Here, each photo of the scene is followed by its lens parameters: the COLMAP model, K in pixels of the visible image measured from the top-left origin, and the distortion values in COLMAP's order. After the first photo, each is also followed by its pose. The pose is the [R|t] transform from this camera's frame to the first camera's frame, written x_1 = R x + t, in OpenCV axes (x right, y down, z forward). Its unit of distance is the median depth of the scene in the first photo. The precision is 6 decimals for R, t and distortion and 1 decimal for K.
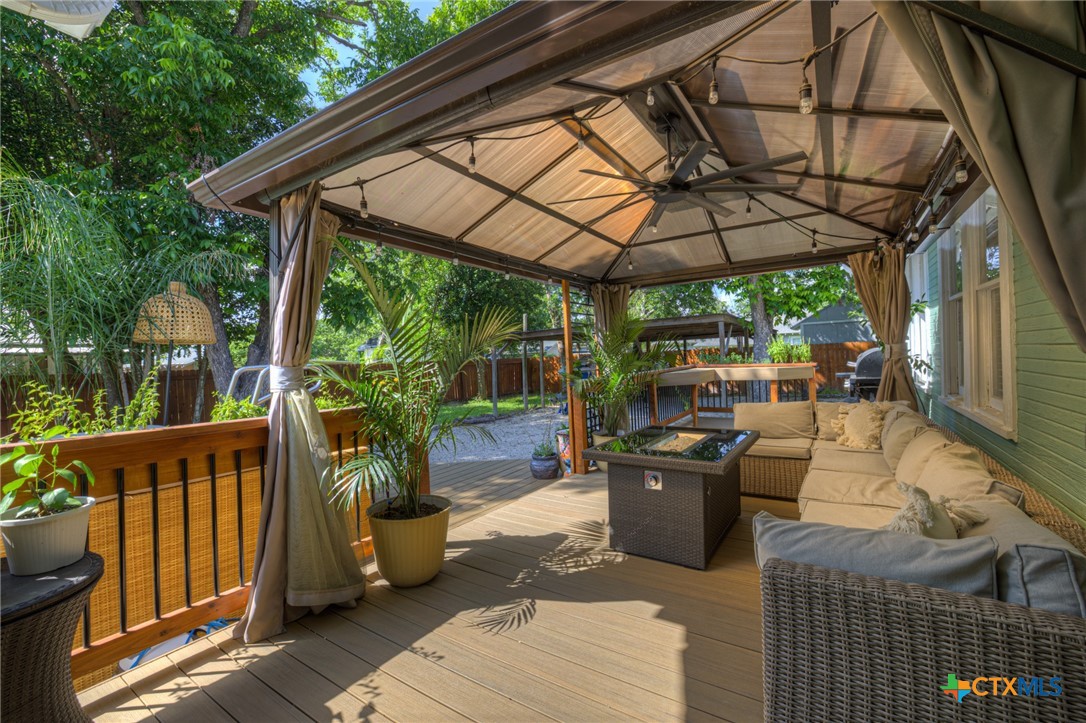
lens RADIAL K [[458.7, 0, 533.6], [0, 458.7, 358.7], [0, 0, 1]] dist [-0.002662, -0.000012]
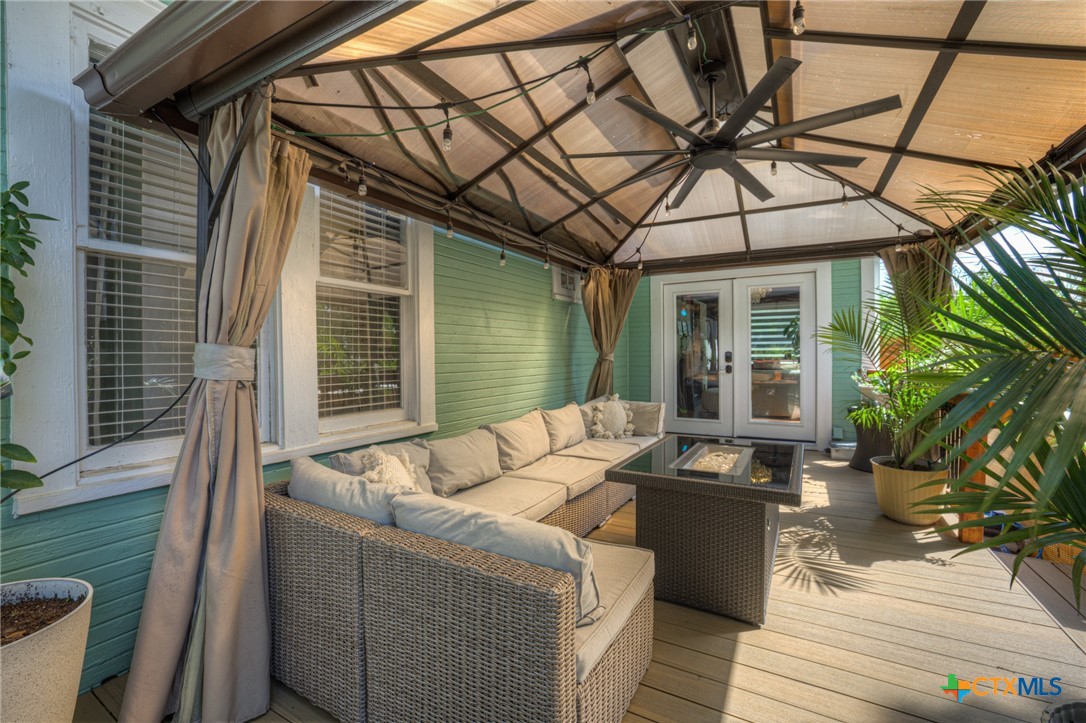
lens RADIAL K [[470.6, 0, 543.2], [0, 470.6, 350.0], [0, 0, 1]] dist [0.000604, 0.000158]
pose [[-0.995768, 0.038536, -0.083429, 0.766134], [0.039304, 0.999198, -0.007590, -0.022434], [0.083070, -0.010837, -0.996485, 2.030258]]
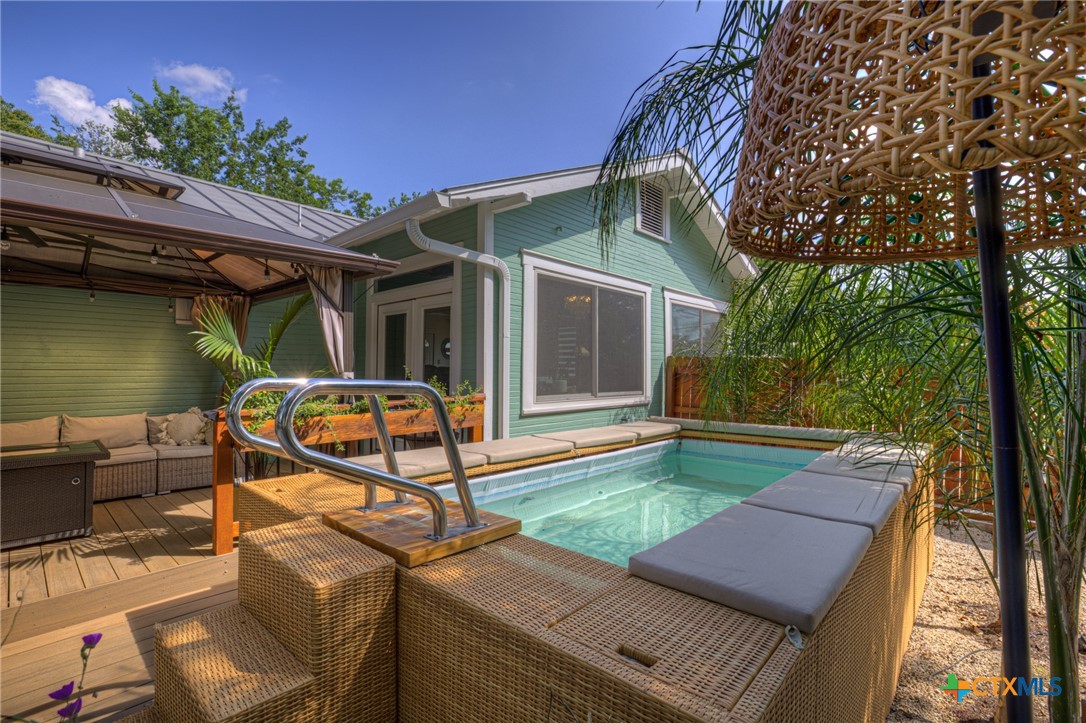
lens RADIAL K [[487.9, 0, 543.0], [0, 487.9, 361.5], [0, 0, 1]] dist [-0.000125, 0.000591]
pose [[-0.987624, 0.024956, 0.154842, -1.211545], [0.022543, 0.999596, -0.017320, 0.010111], [-0.155212, -0.013615, -0.987787, 2.115375]]
